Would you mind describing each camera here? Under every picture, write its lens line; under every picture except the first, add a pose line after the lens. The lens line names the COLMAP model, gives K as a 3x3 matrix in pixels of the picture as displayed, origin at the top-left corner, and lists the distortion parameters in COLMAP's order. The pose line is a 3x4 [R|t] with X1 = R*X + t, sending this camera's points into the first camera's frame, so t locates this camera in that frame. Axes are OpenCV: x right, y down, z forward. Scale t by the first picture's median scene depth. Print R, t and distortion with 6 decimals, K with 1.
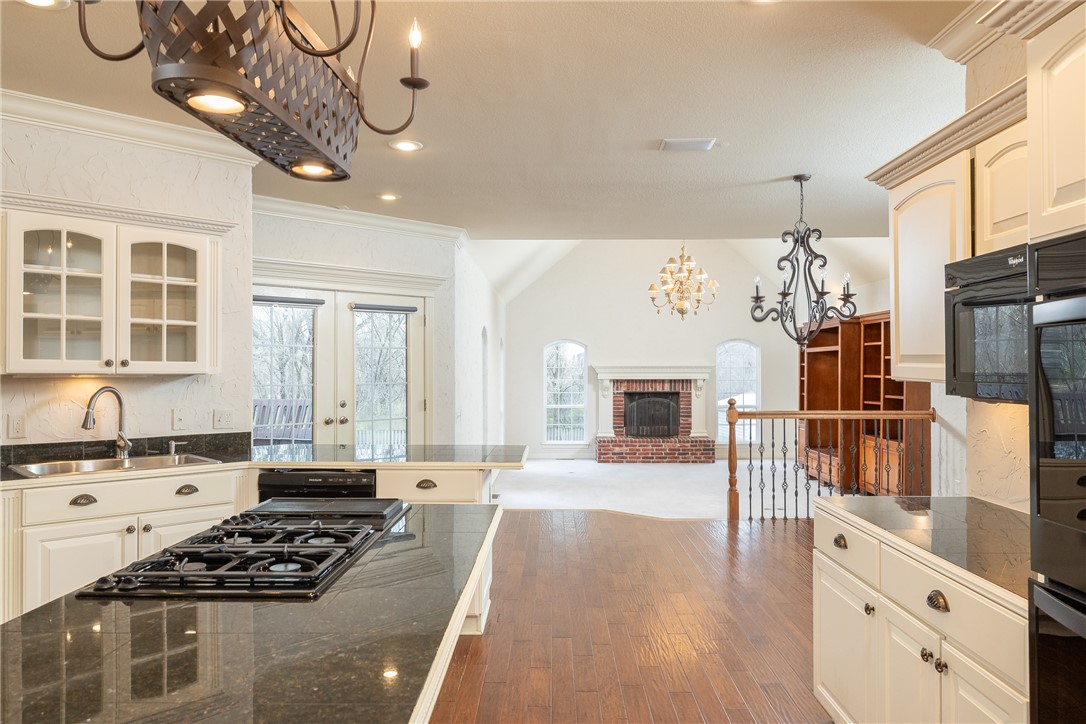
lens RADIAL K [[768.5, 0, 541.0], [0, 768.5, 363.5], [0, 0, 1]] dist [-0.012518, -0.001552]
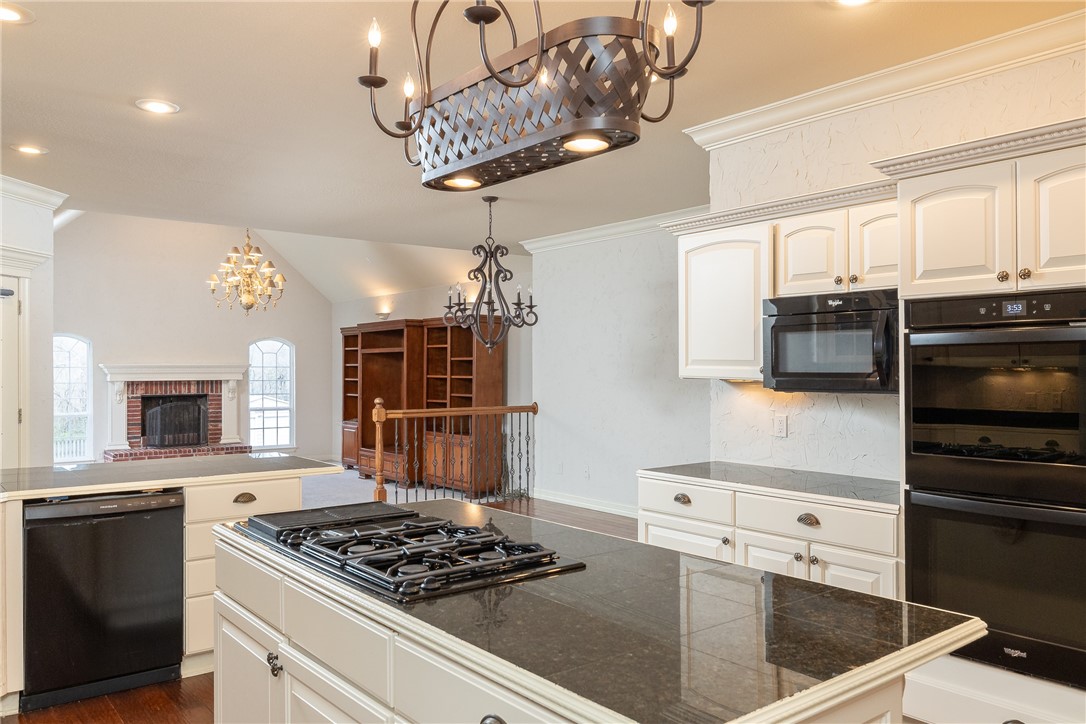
lens RADIAL K [[829.2, 0, 538.8], [0, 829.2, 373.1], [0, 0, 1]] dist [0.004255, -0.000646]
pose [[0.777881, -0.001731, 0.628410, -0.133040], [-0.005890, 0.999932, 0.010046, -0.000263], [-0.628384, -0.011515, 0.777818, 0.004576]]
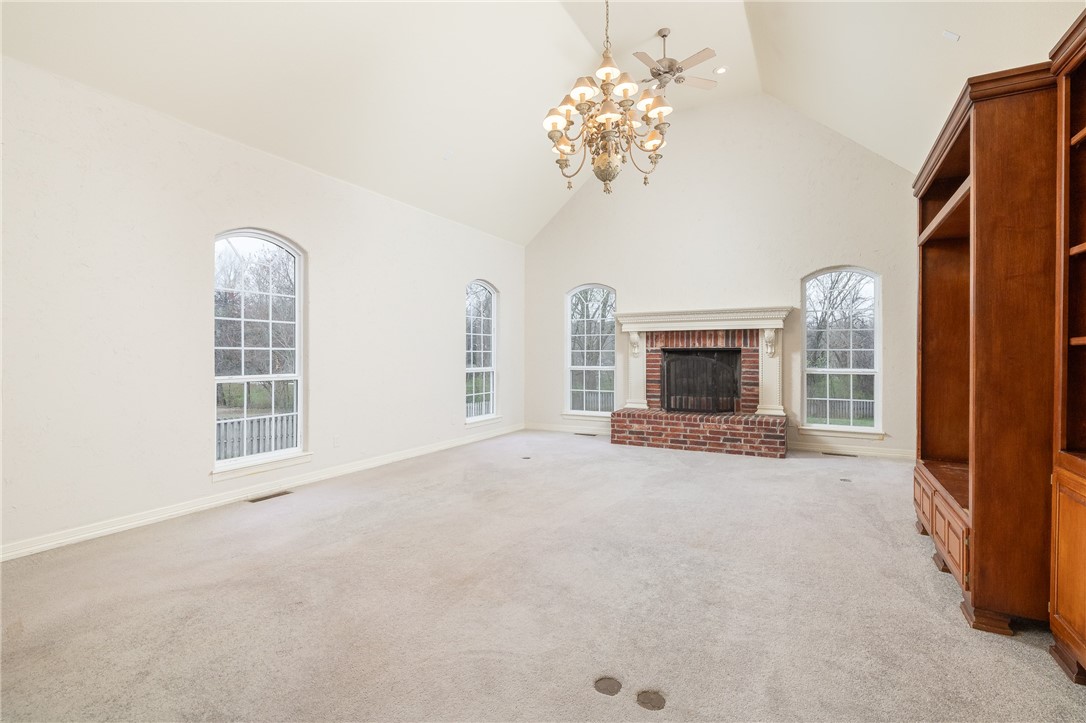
lens RADIAL K [[508.4, 0, 547.5], [0, 508.4, 359.5], [0, 0, 1]] dist [0.000746, 0.000258]
pose [[0.889727, 0.007051, -0.456439, 0.243567], [0.001105, 0.999845, 0.017598, 0.039819], [0.456492, -0.016162, 0.889580, 0.536375]]
